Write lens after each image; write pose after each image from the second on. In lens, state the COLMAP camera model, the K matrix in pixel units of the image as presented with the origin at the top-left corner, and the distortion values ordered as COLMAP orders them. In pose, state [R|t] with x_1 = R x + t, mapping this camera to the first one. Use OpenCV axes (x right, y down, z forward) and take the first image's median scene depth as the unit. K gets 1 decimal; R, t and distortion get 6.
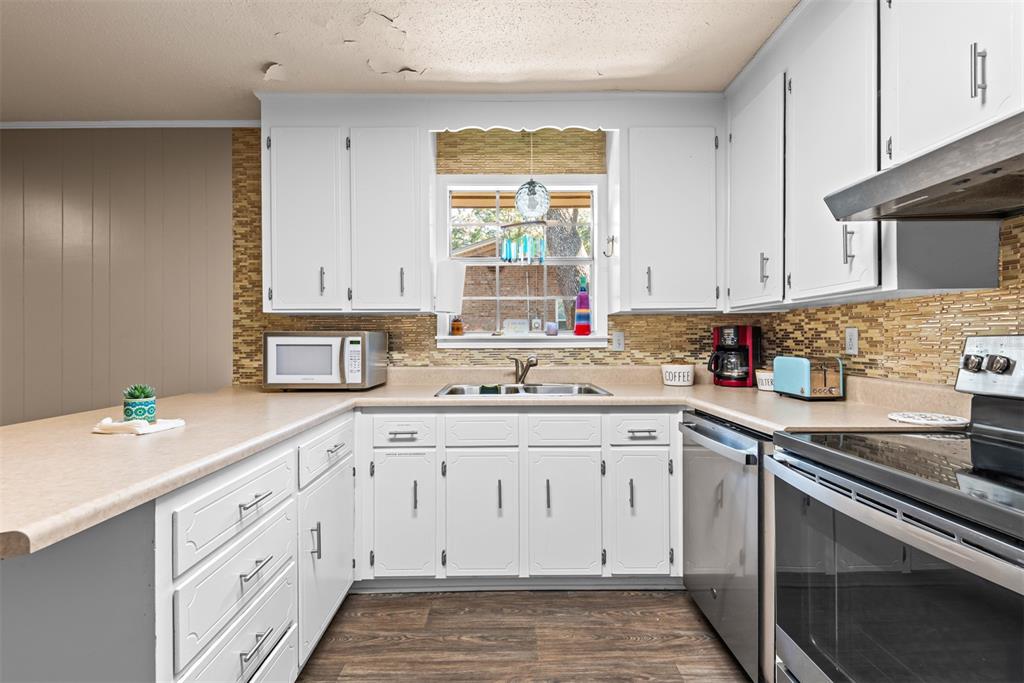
lens RADIAL K [[478.8, 0, 512.0], [0, 478.8, 341.5], [0, 0, 1]] dist [0.002844, -0.000006]
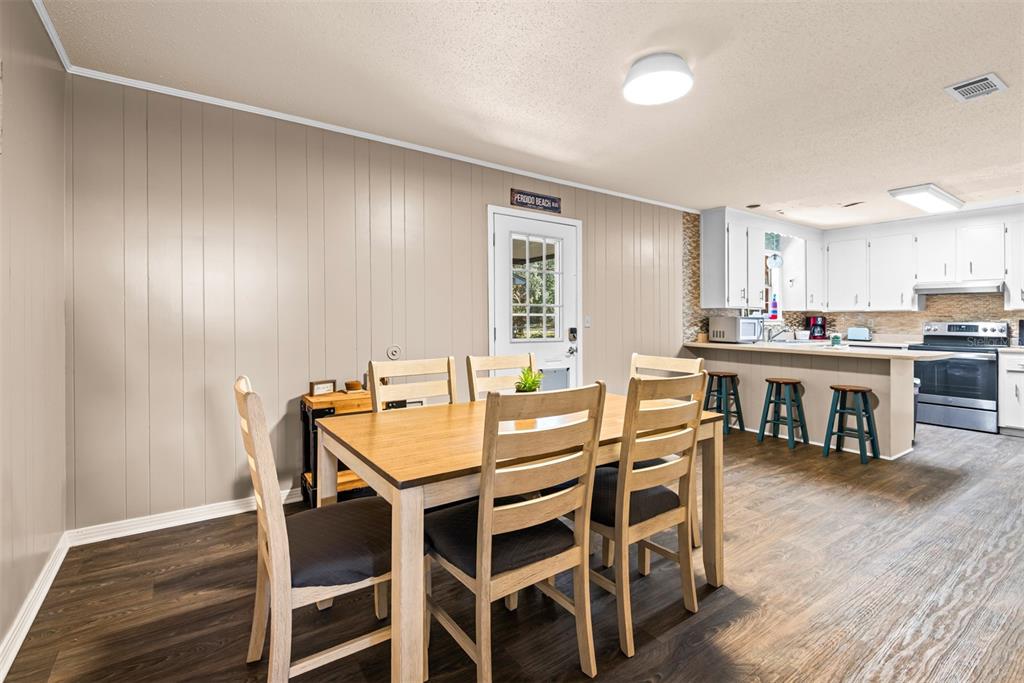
lens RADIAL K [[478.8, 0, 512.0], [0, 478.8, 341.5], [0, 0, 1]] dist [0.002844, -0.000006]
pose [[0.831564, -0.013463, 0.555265, -2.314431], [-0.007268, 0.999357, 0.035116, 0.022500], [-0.555381, -0.033237, 0.830932, -0.257314]]
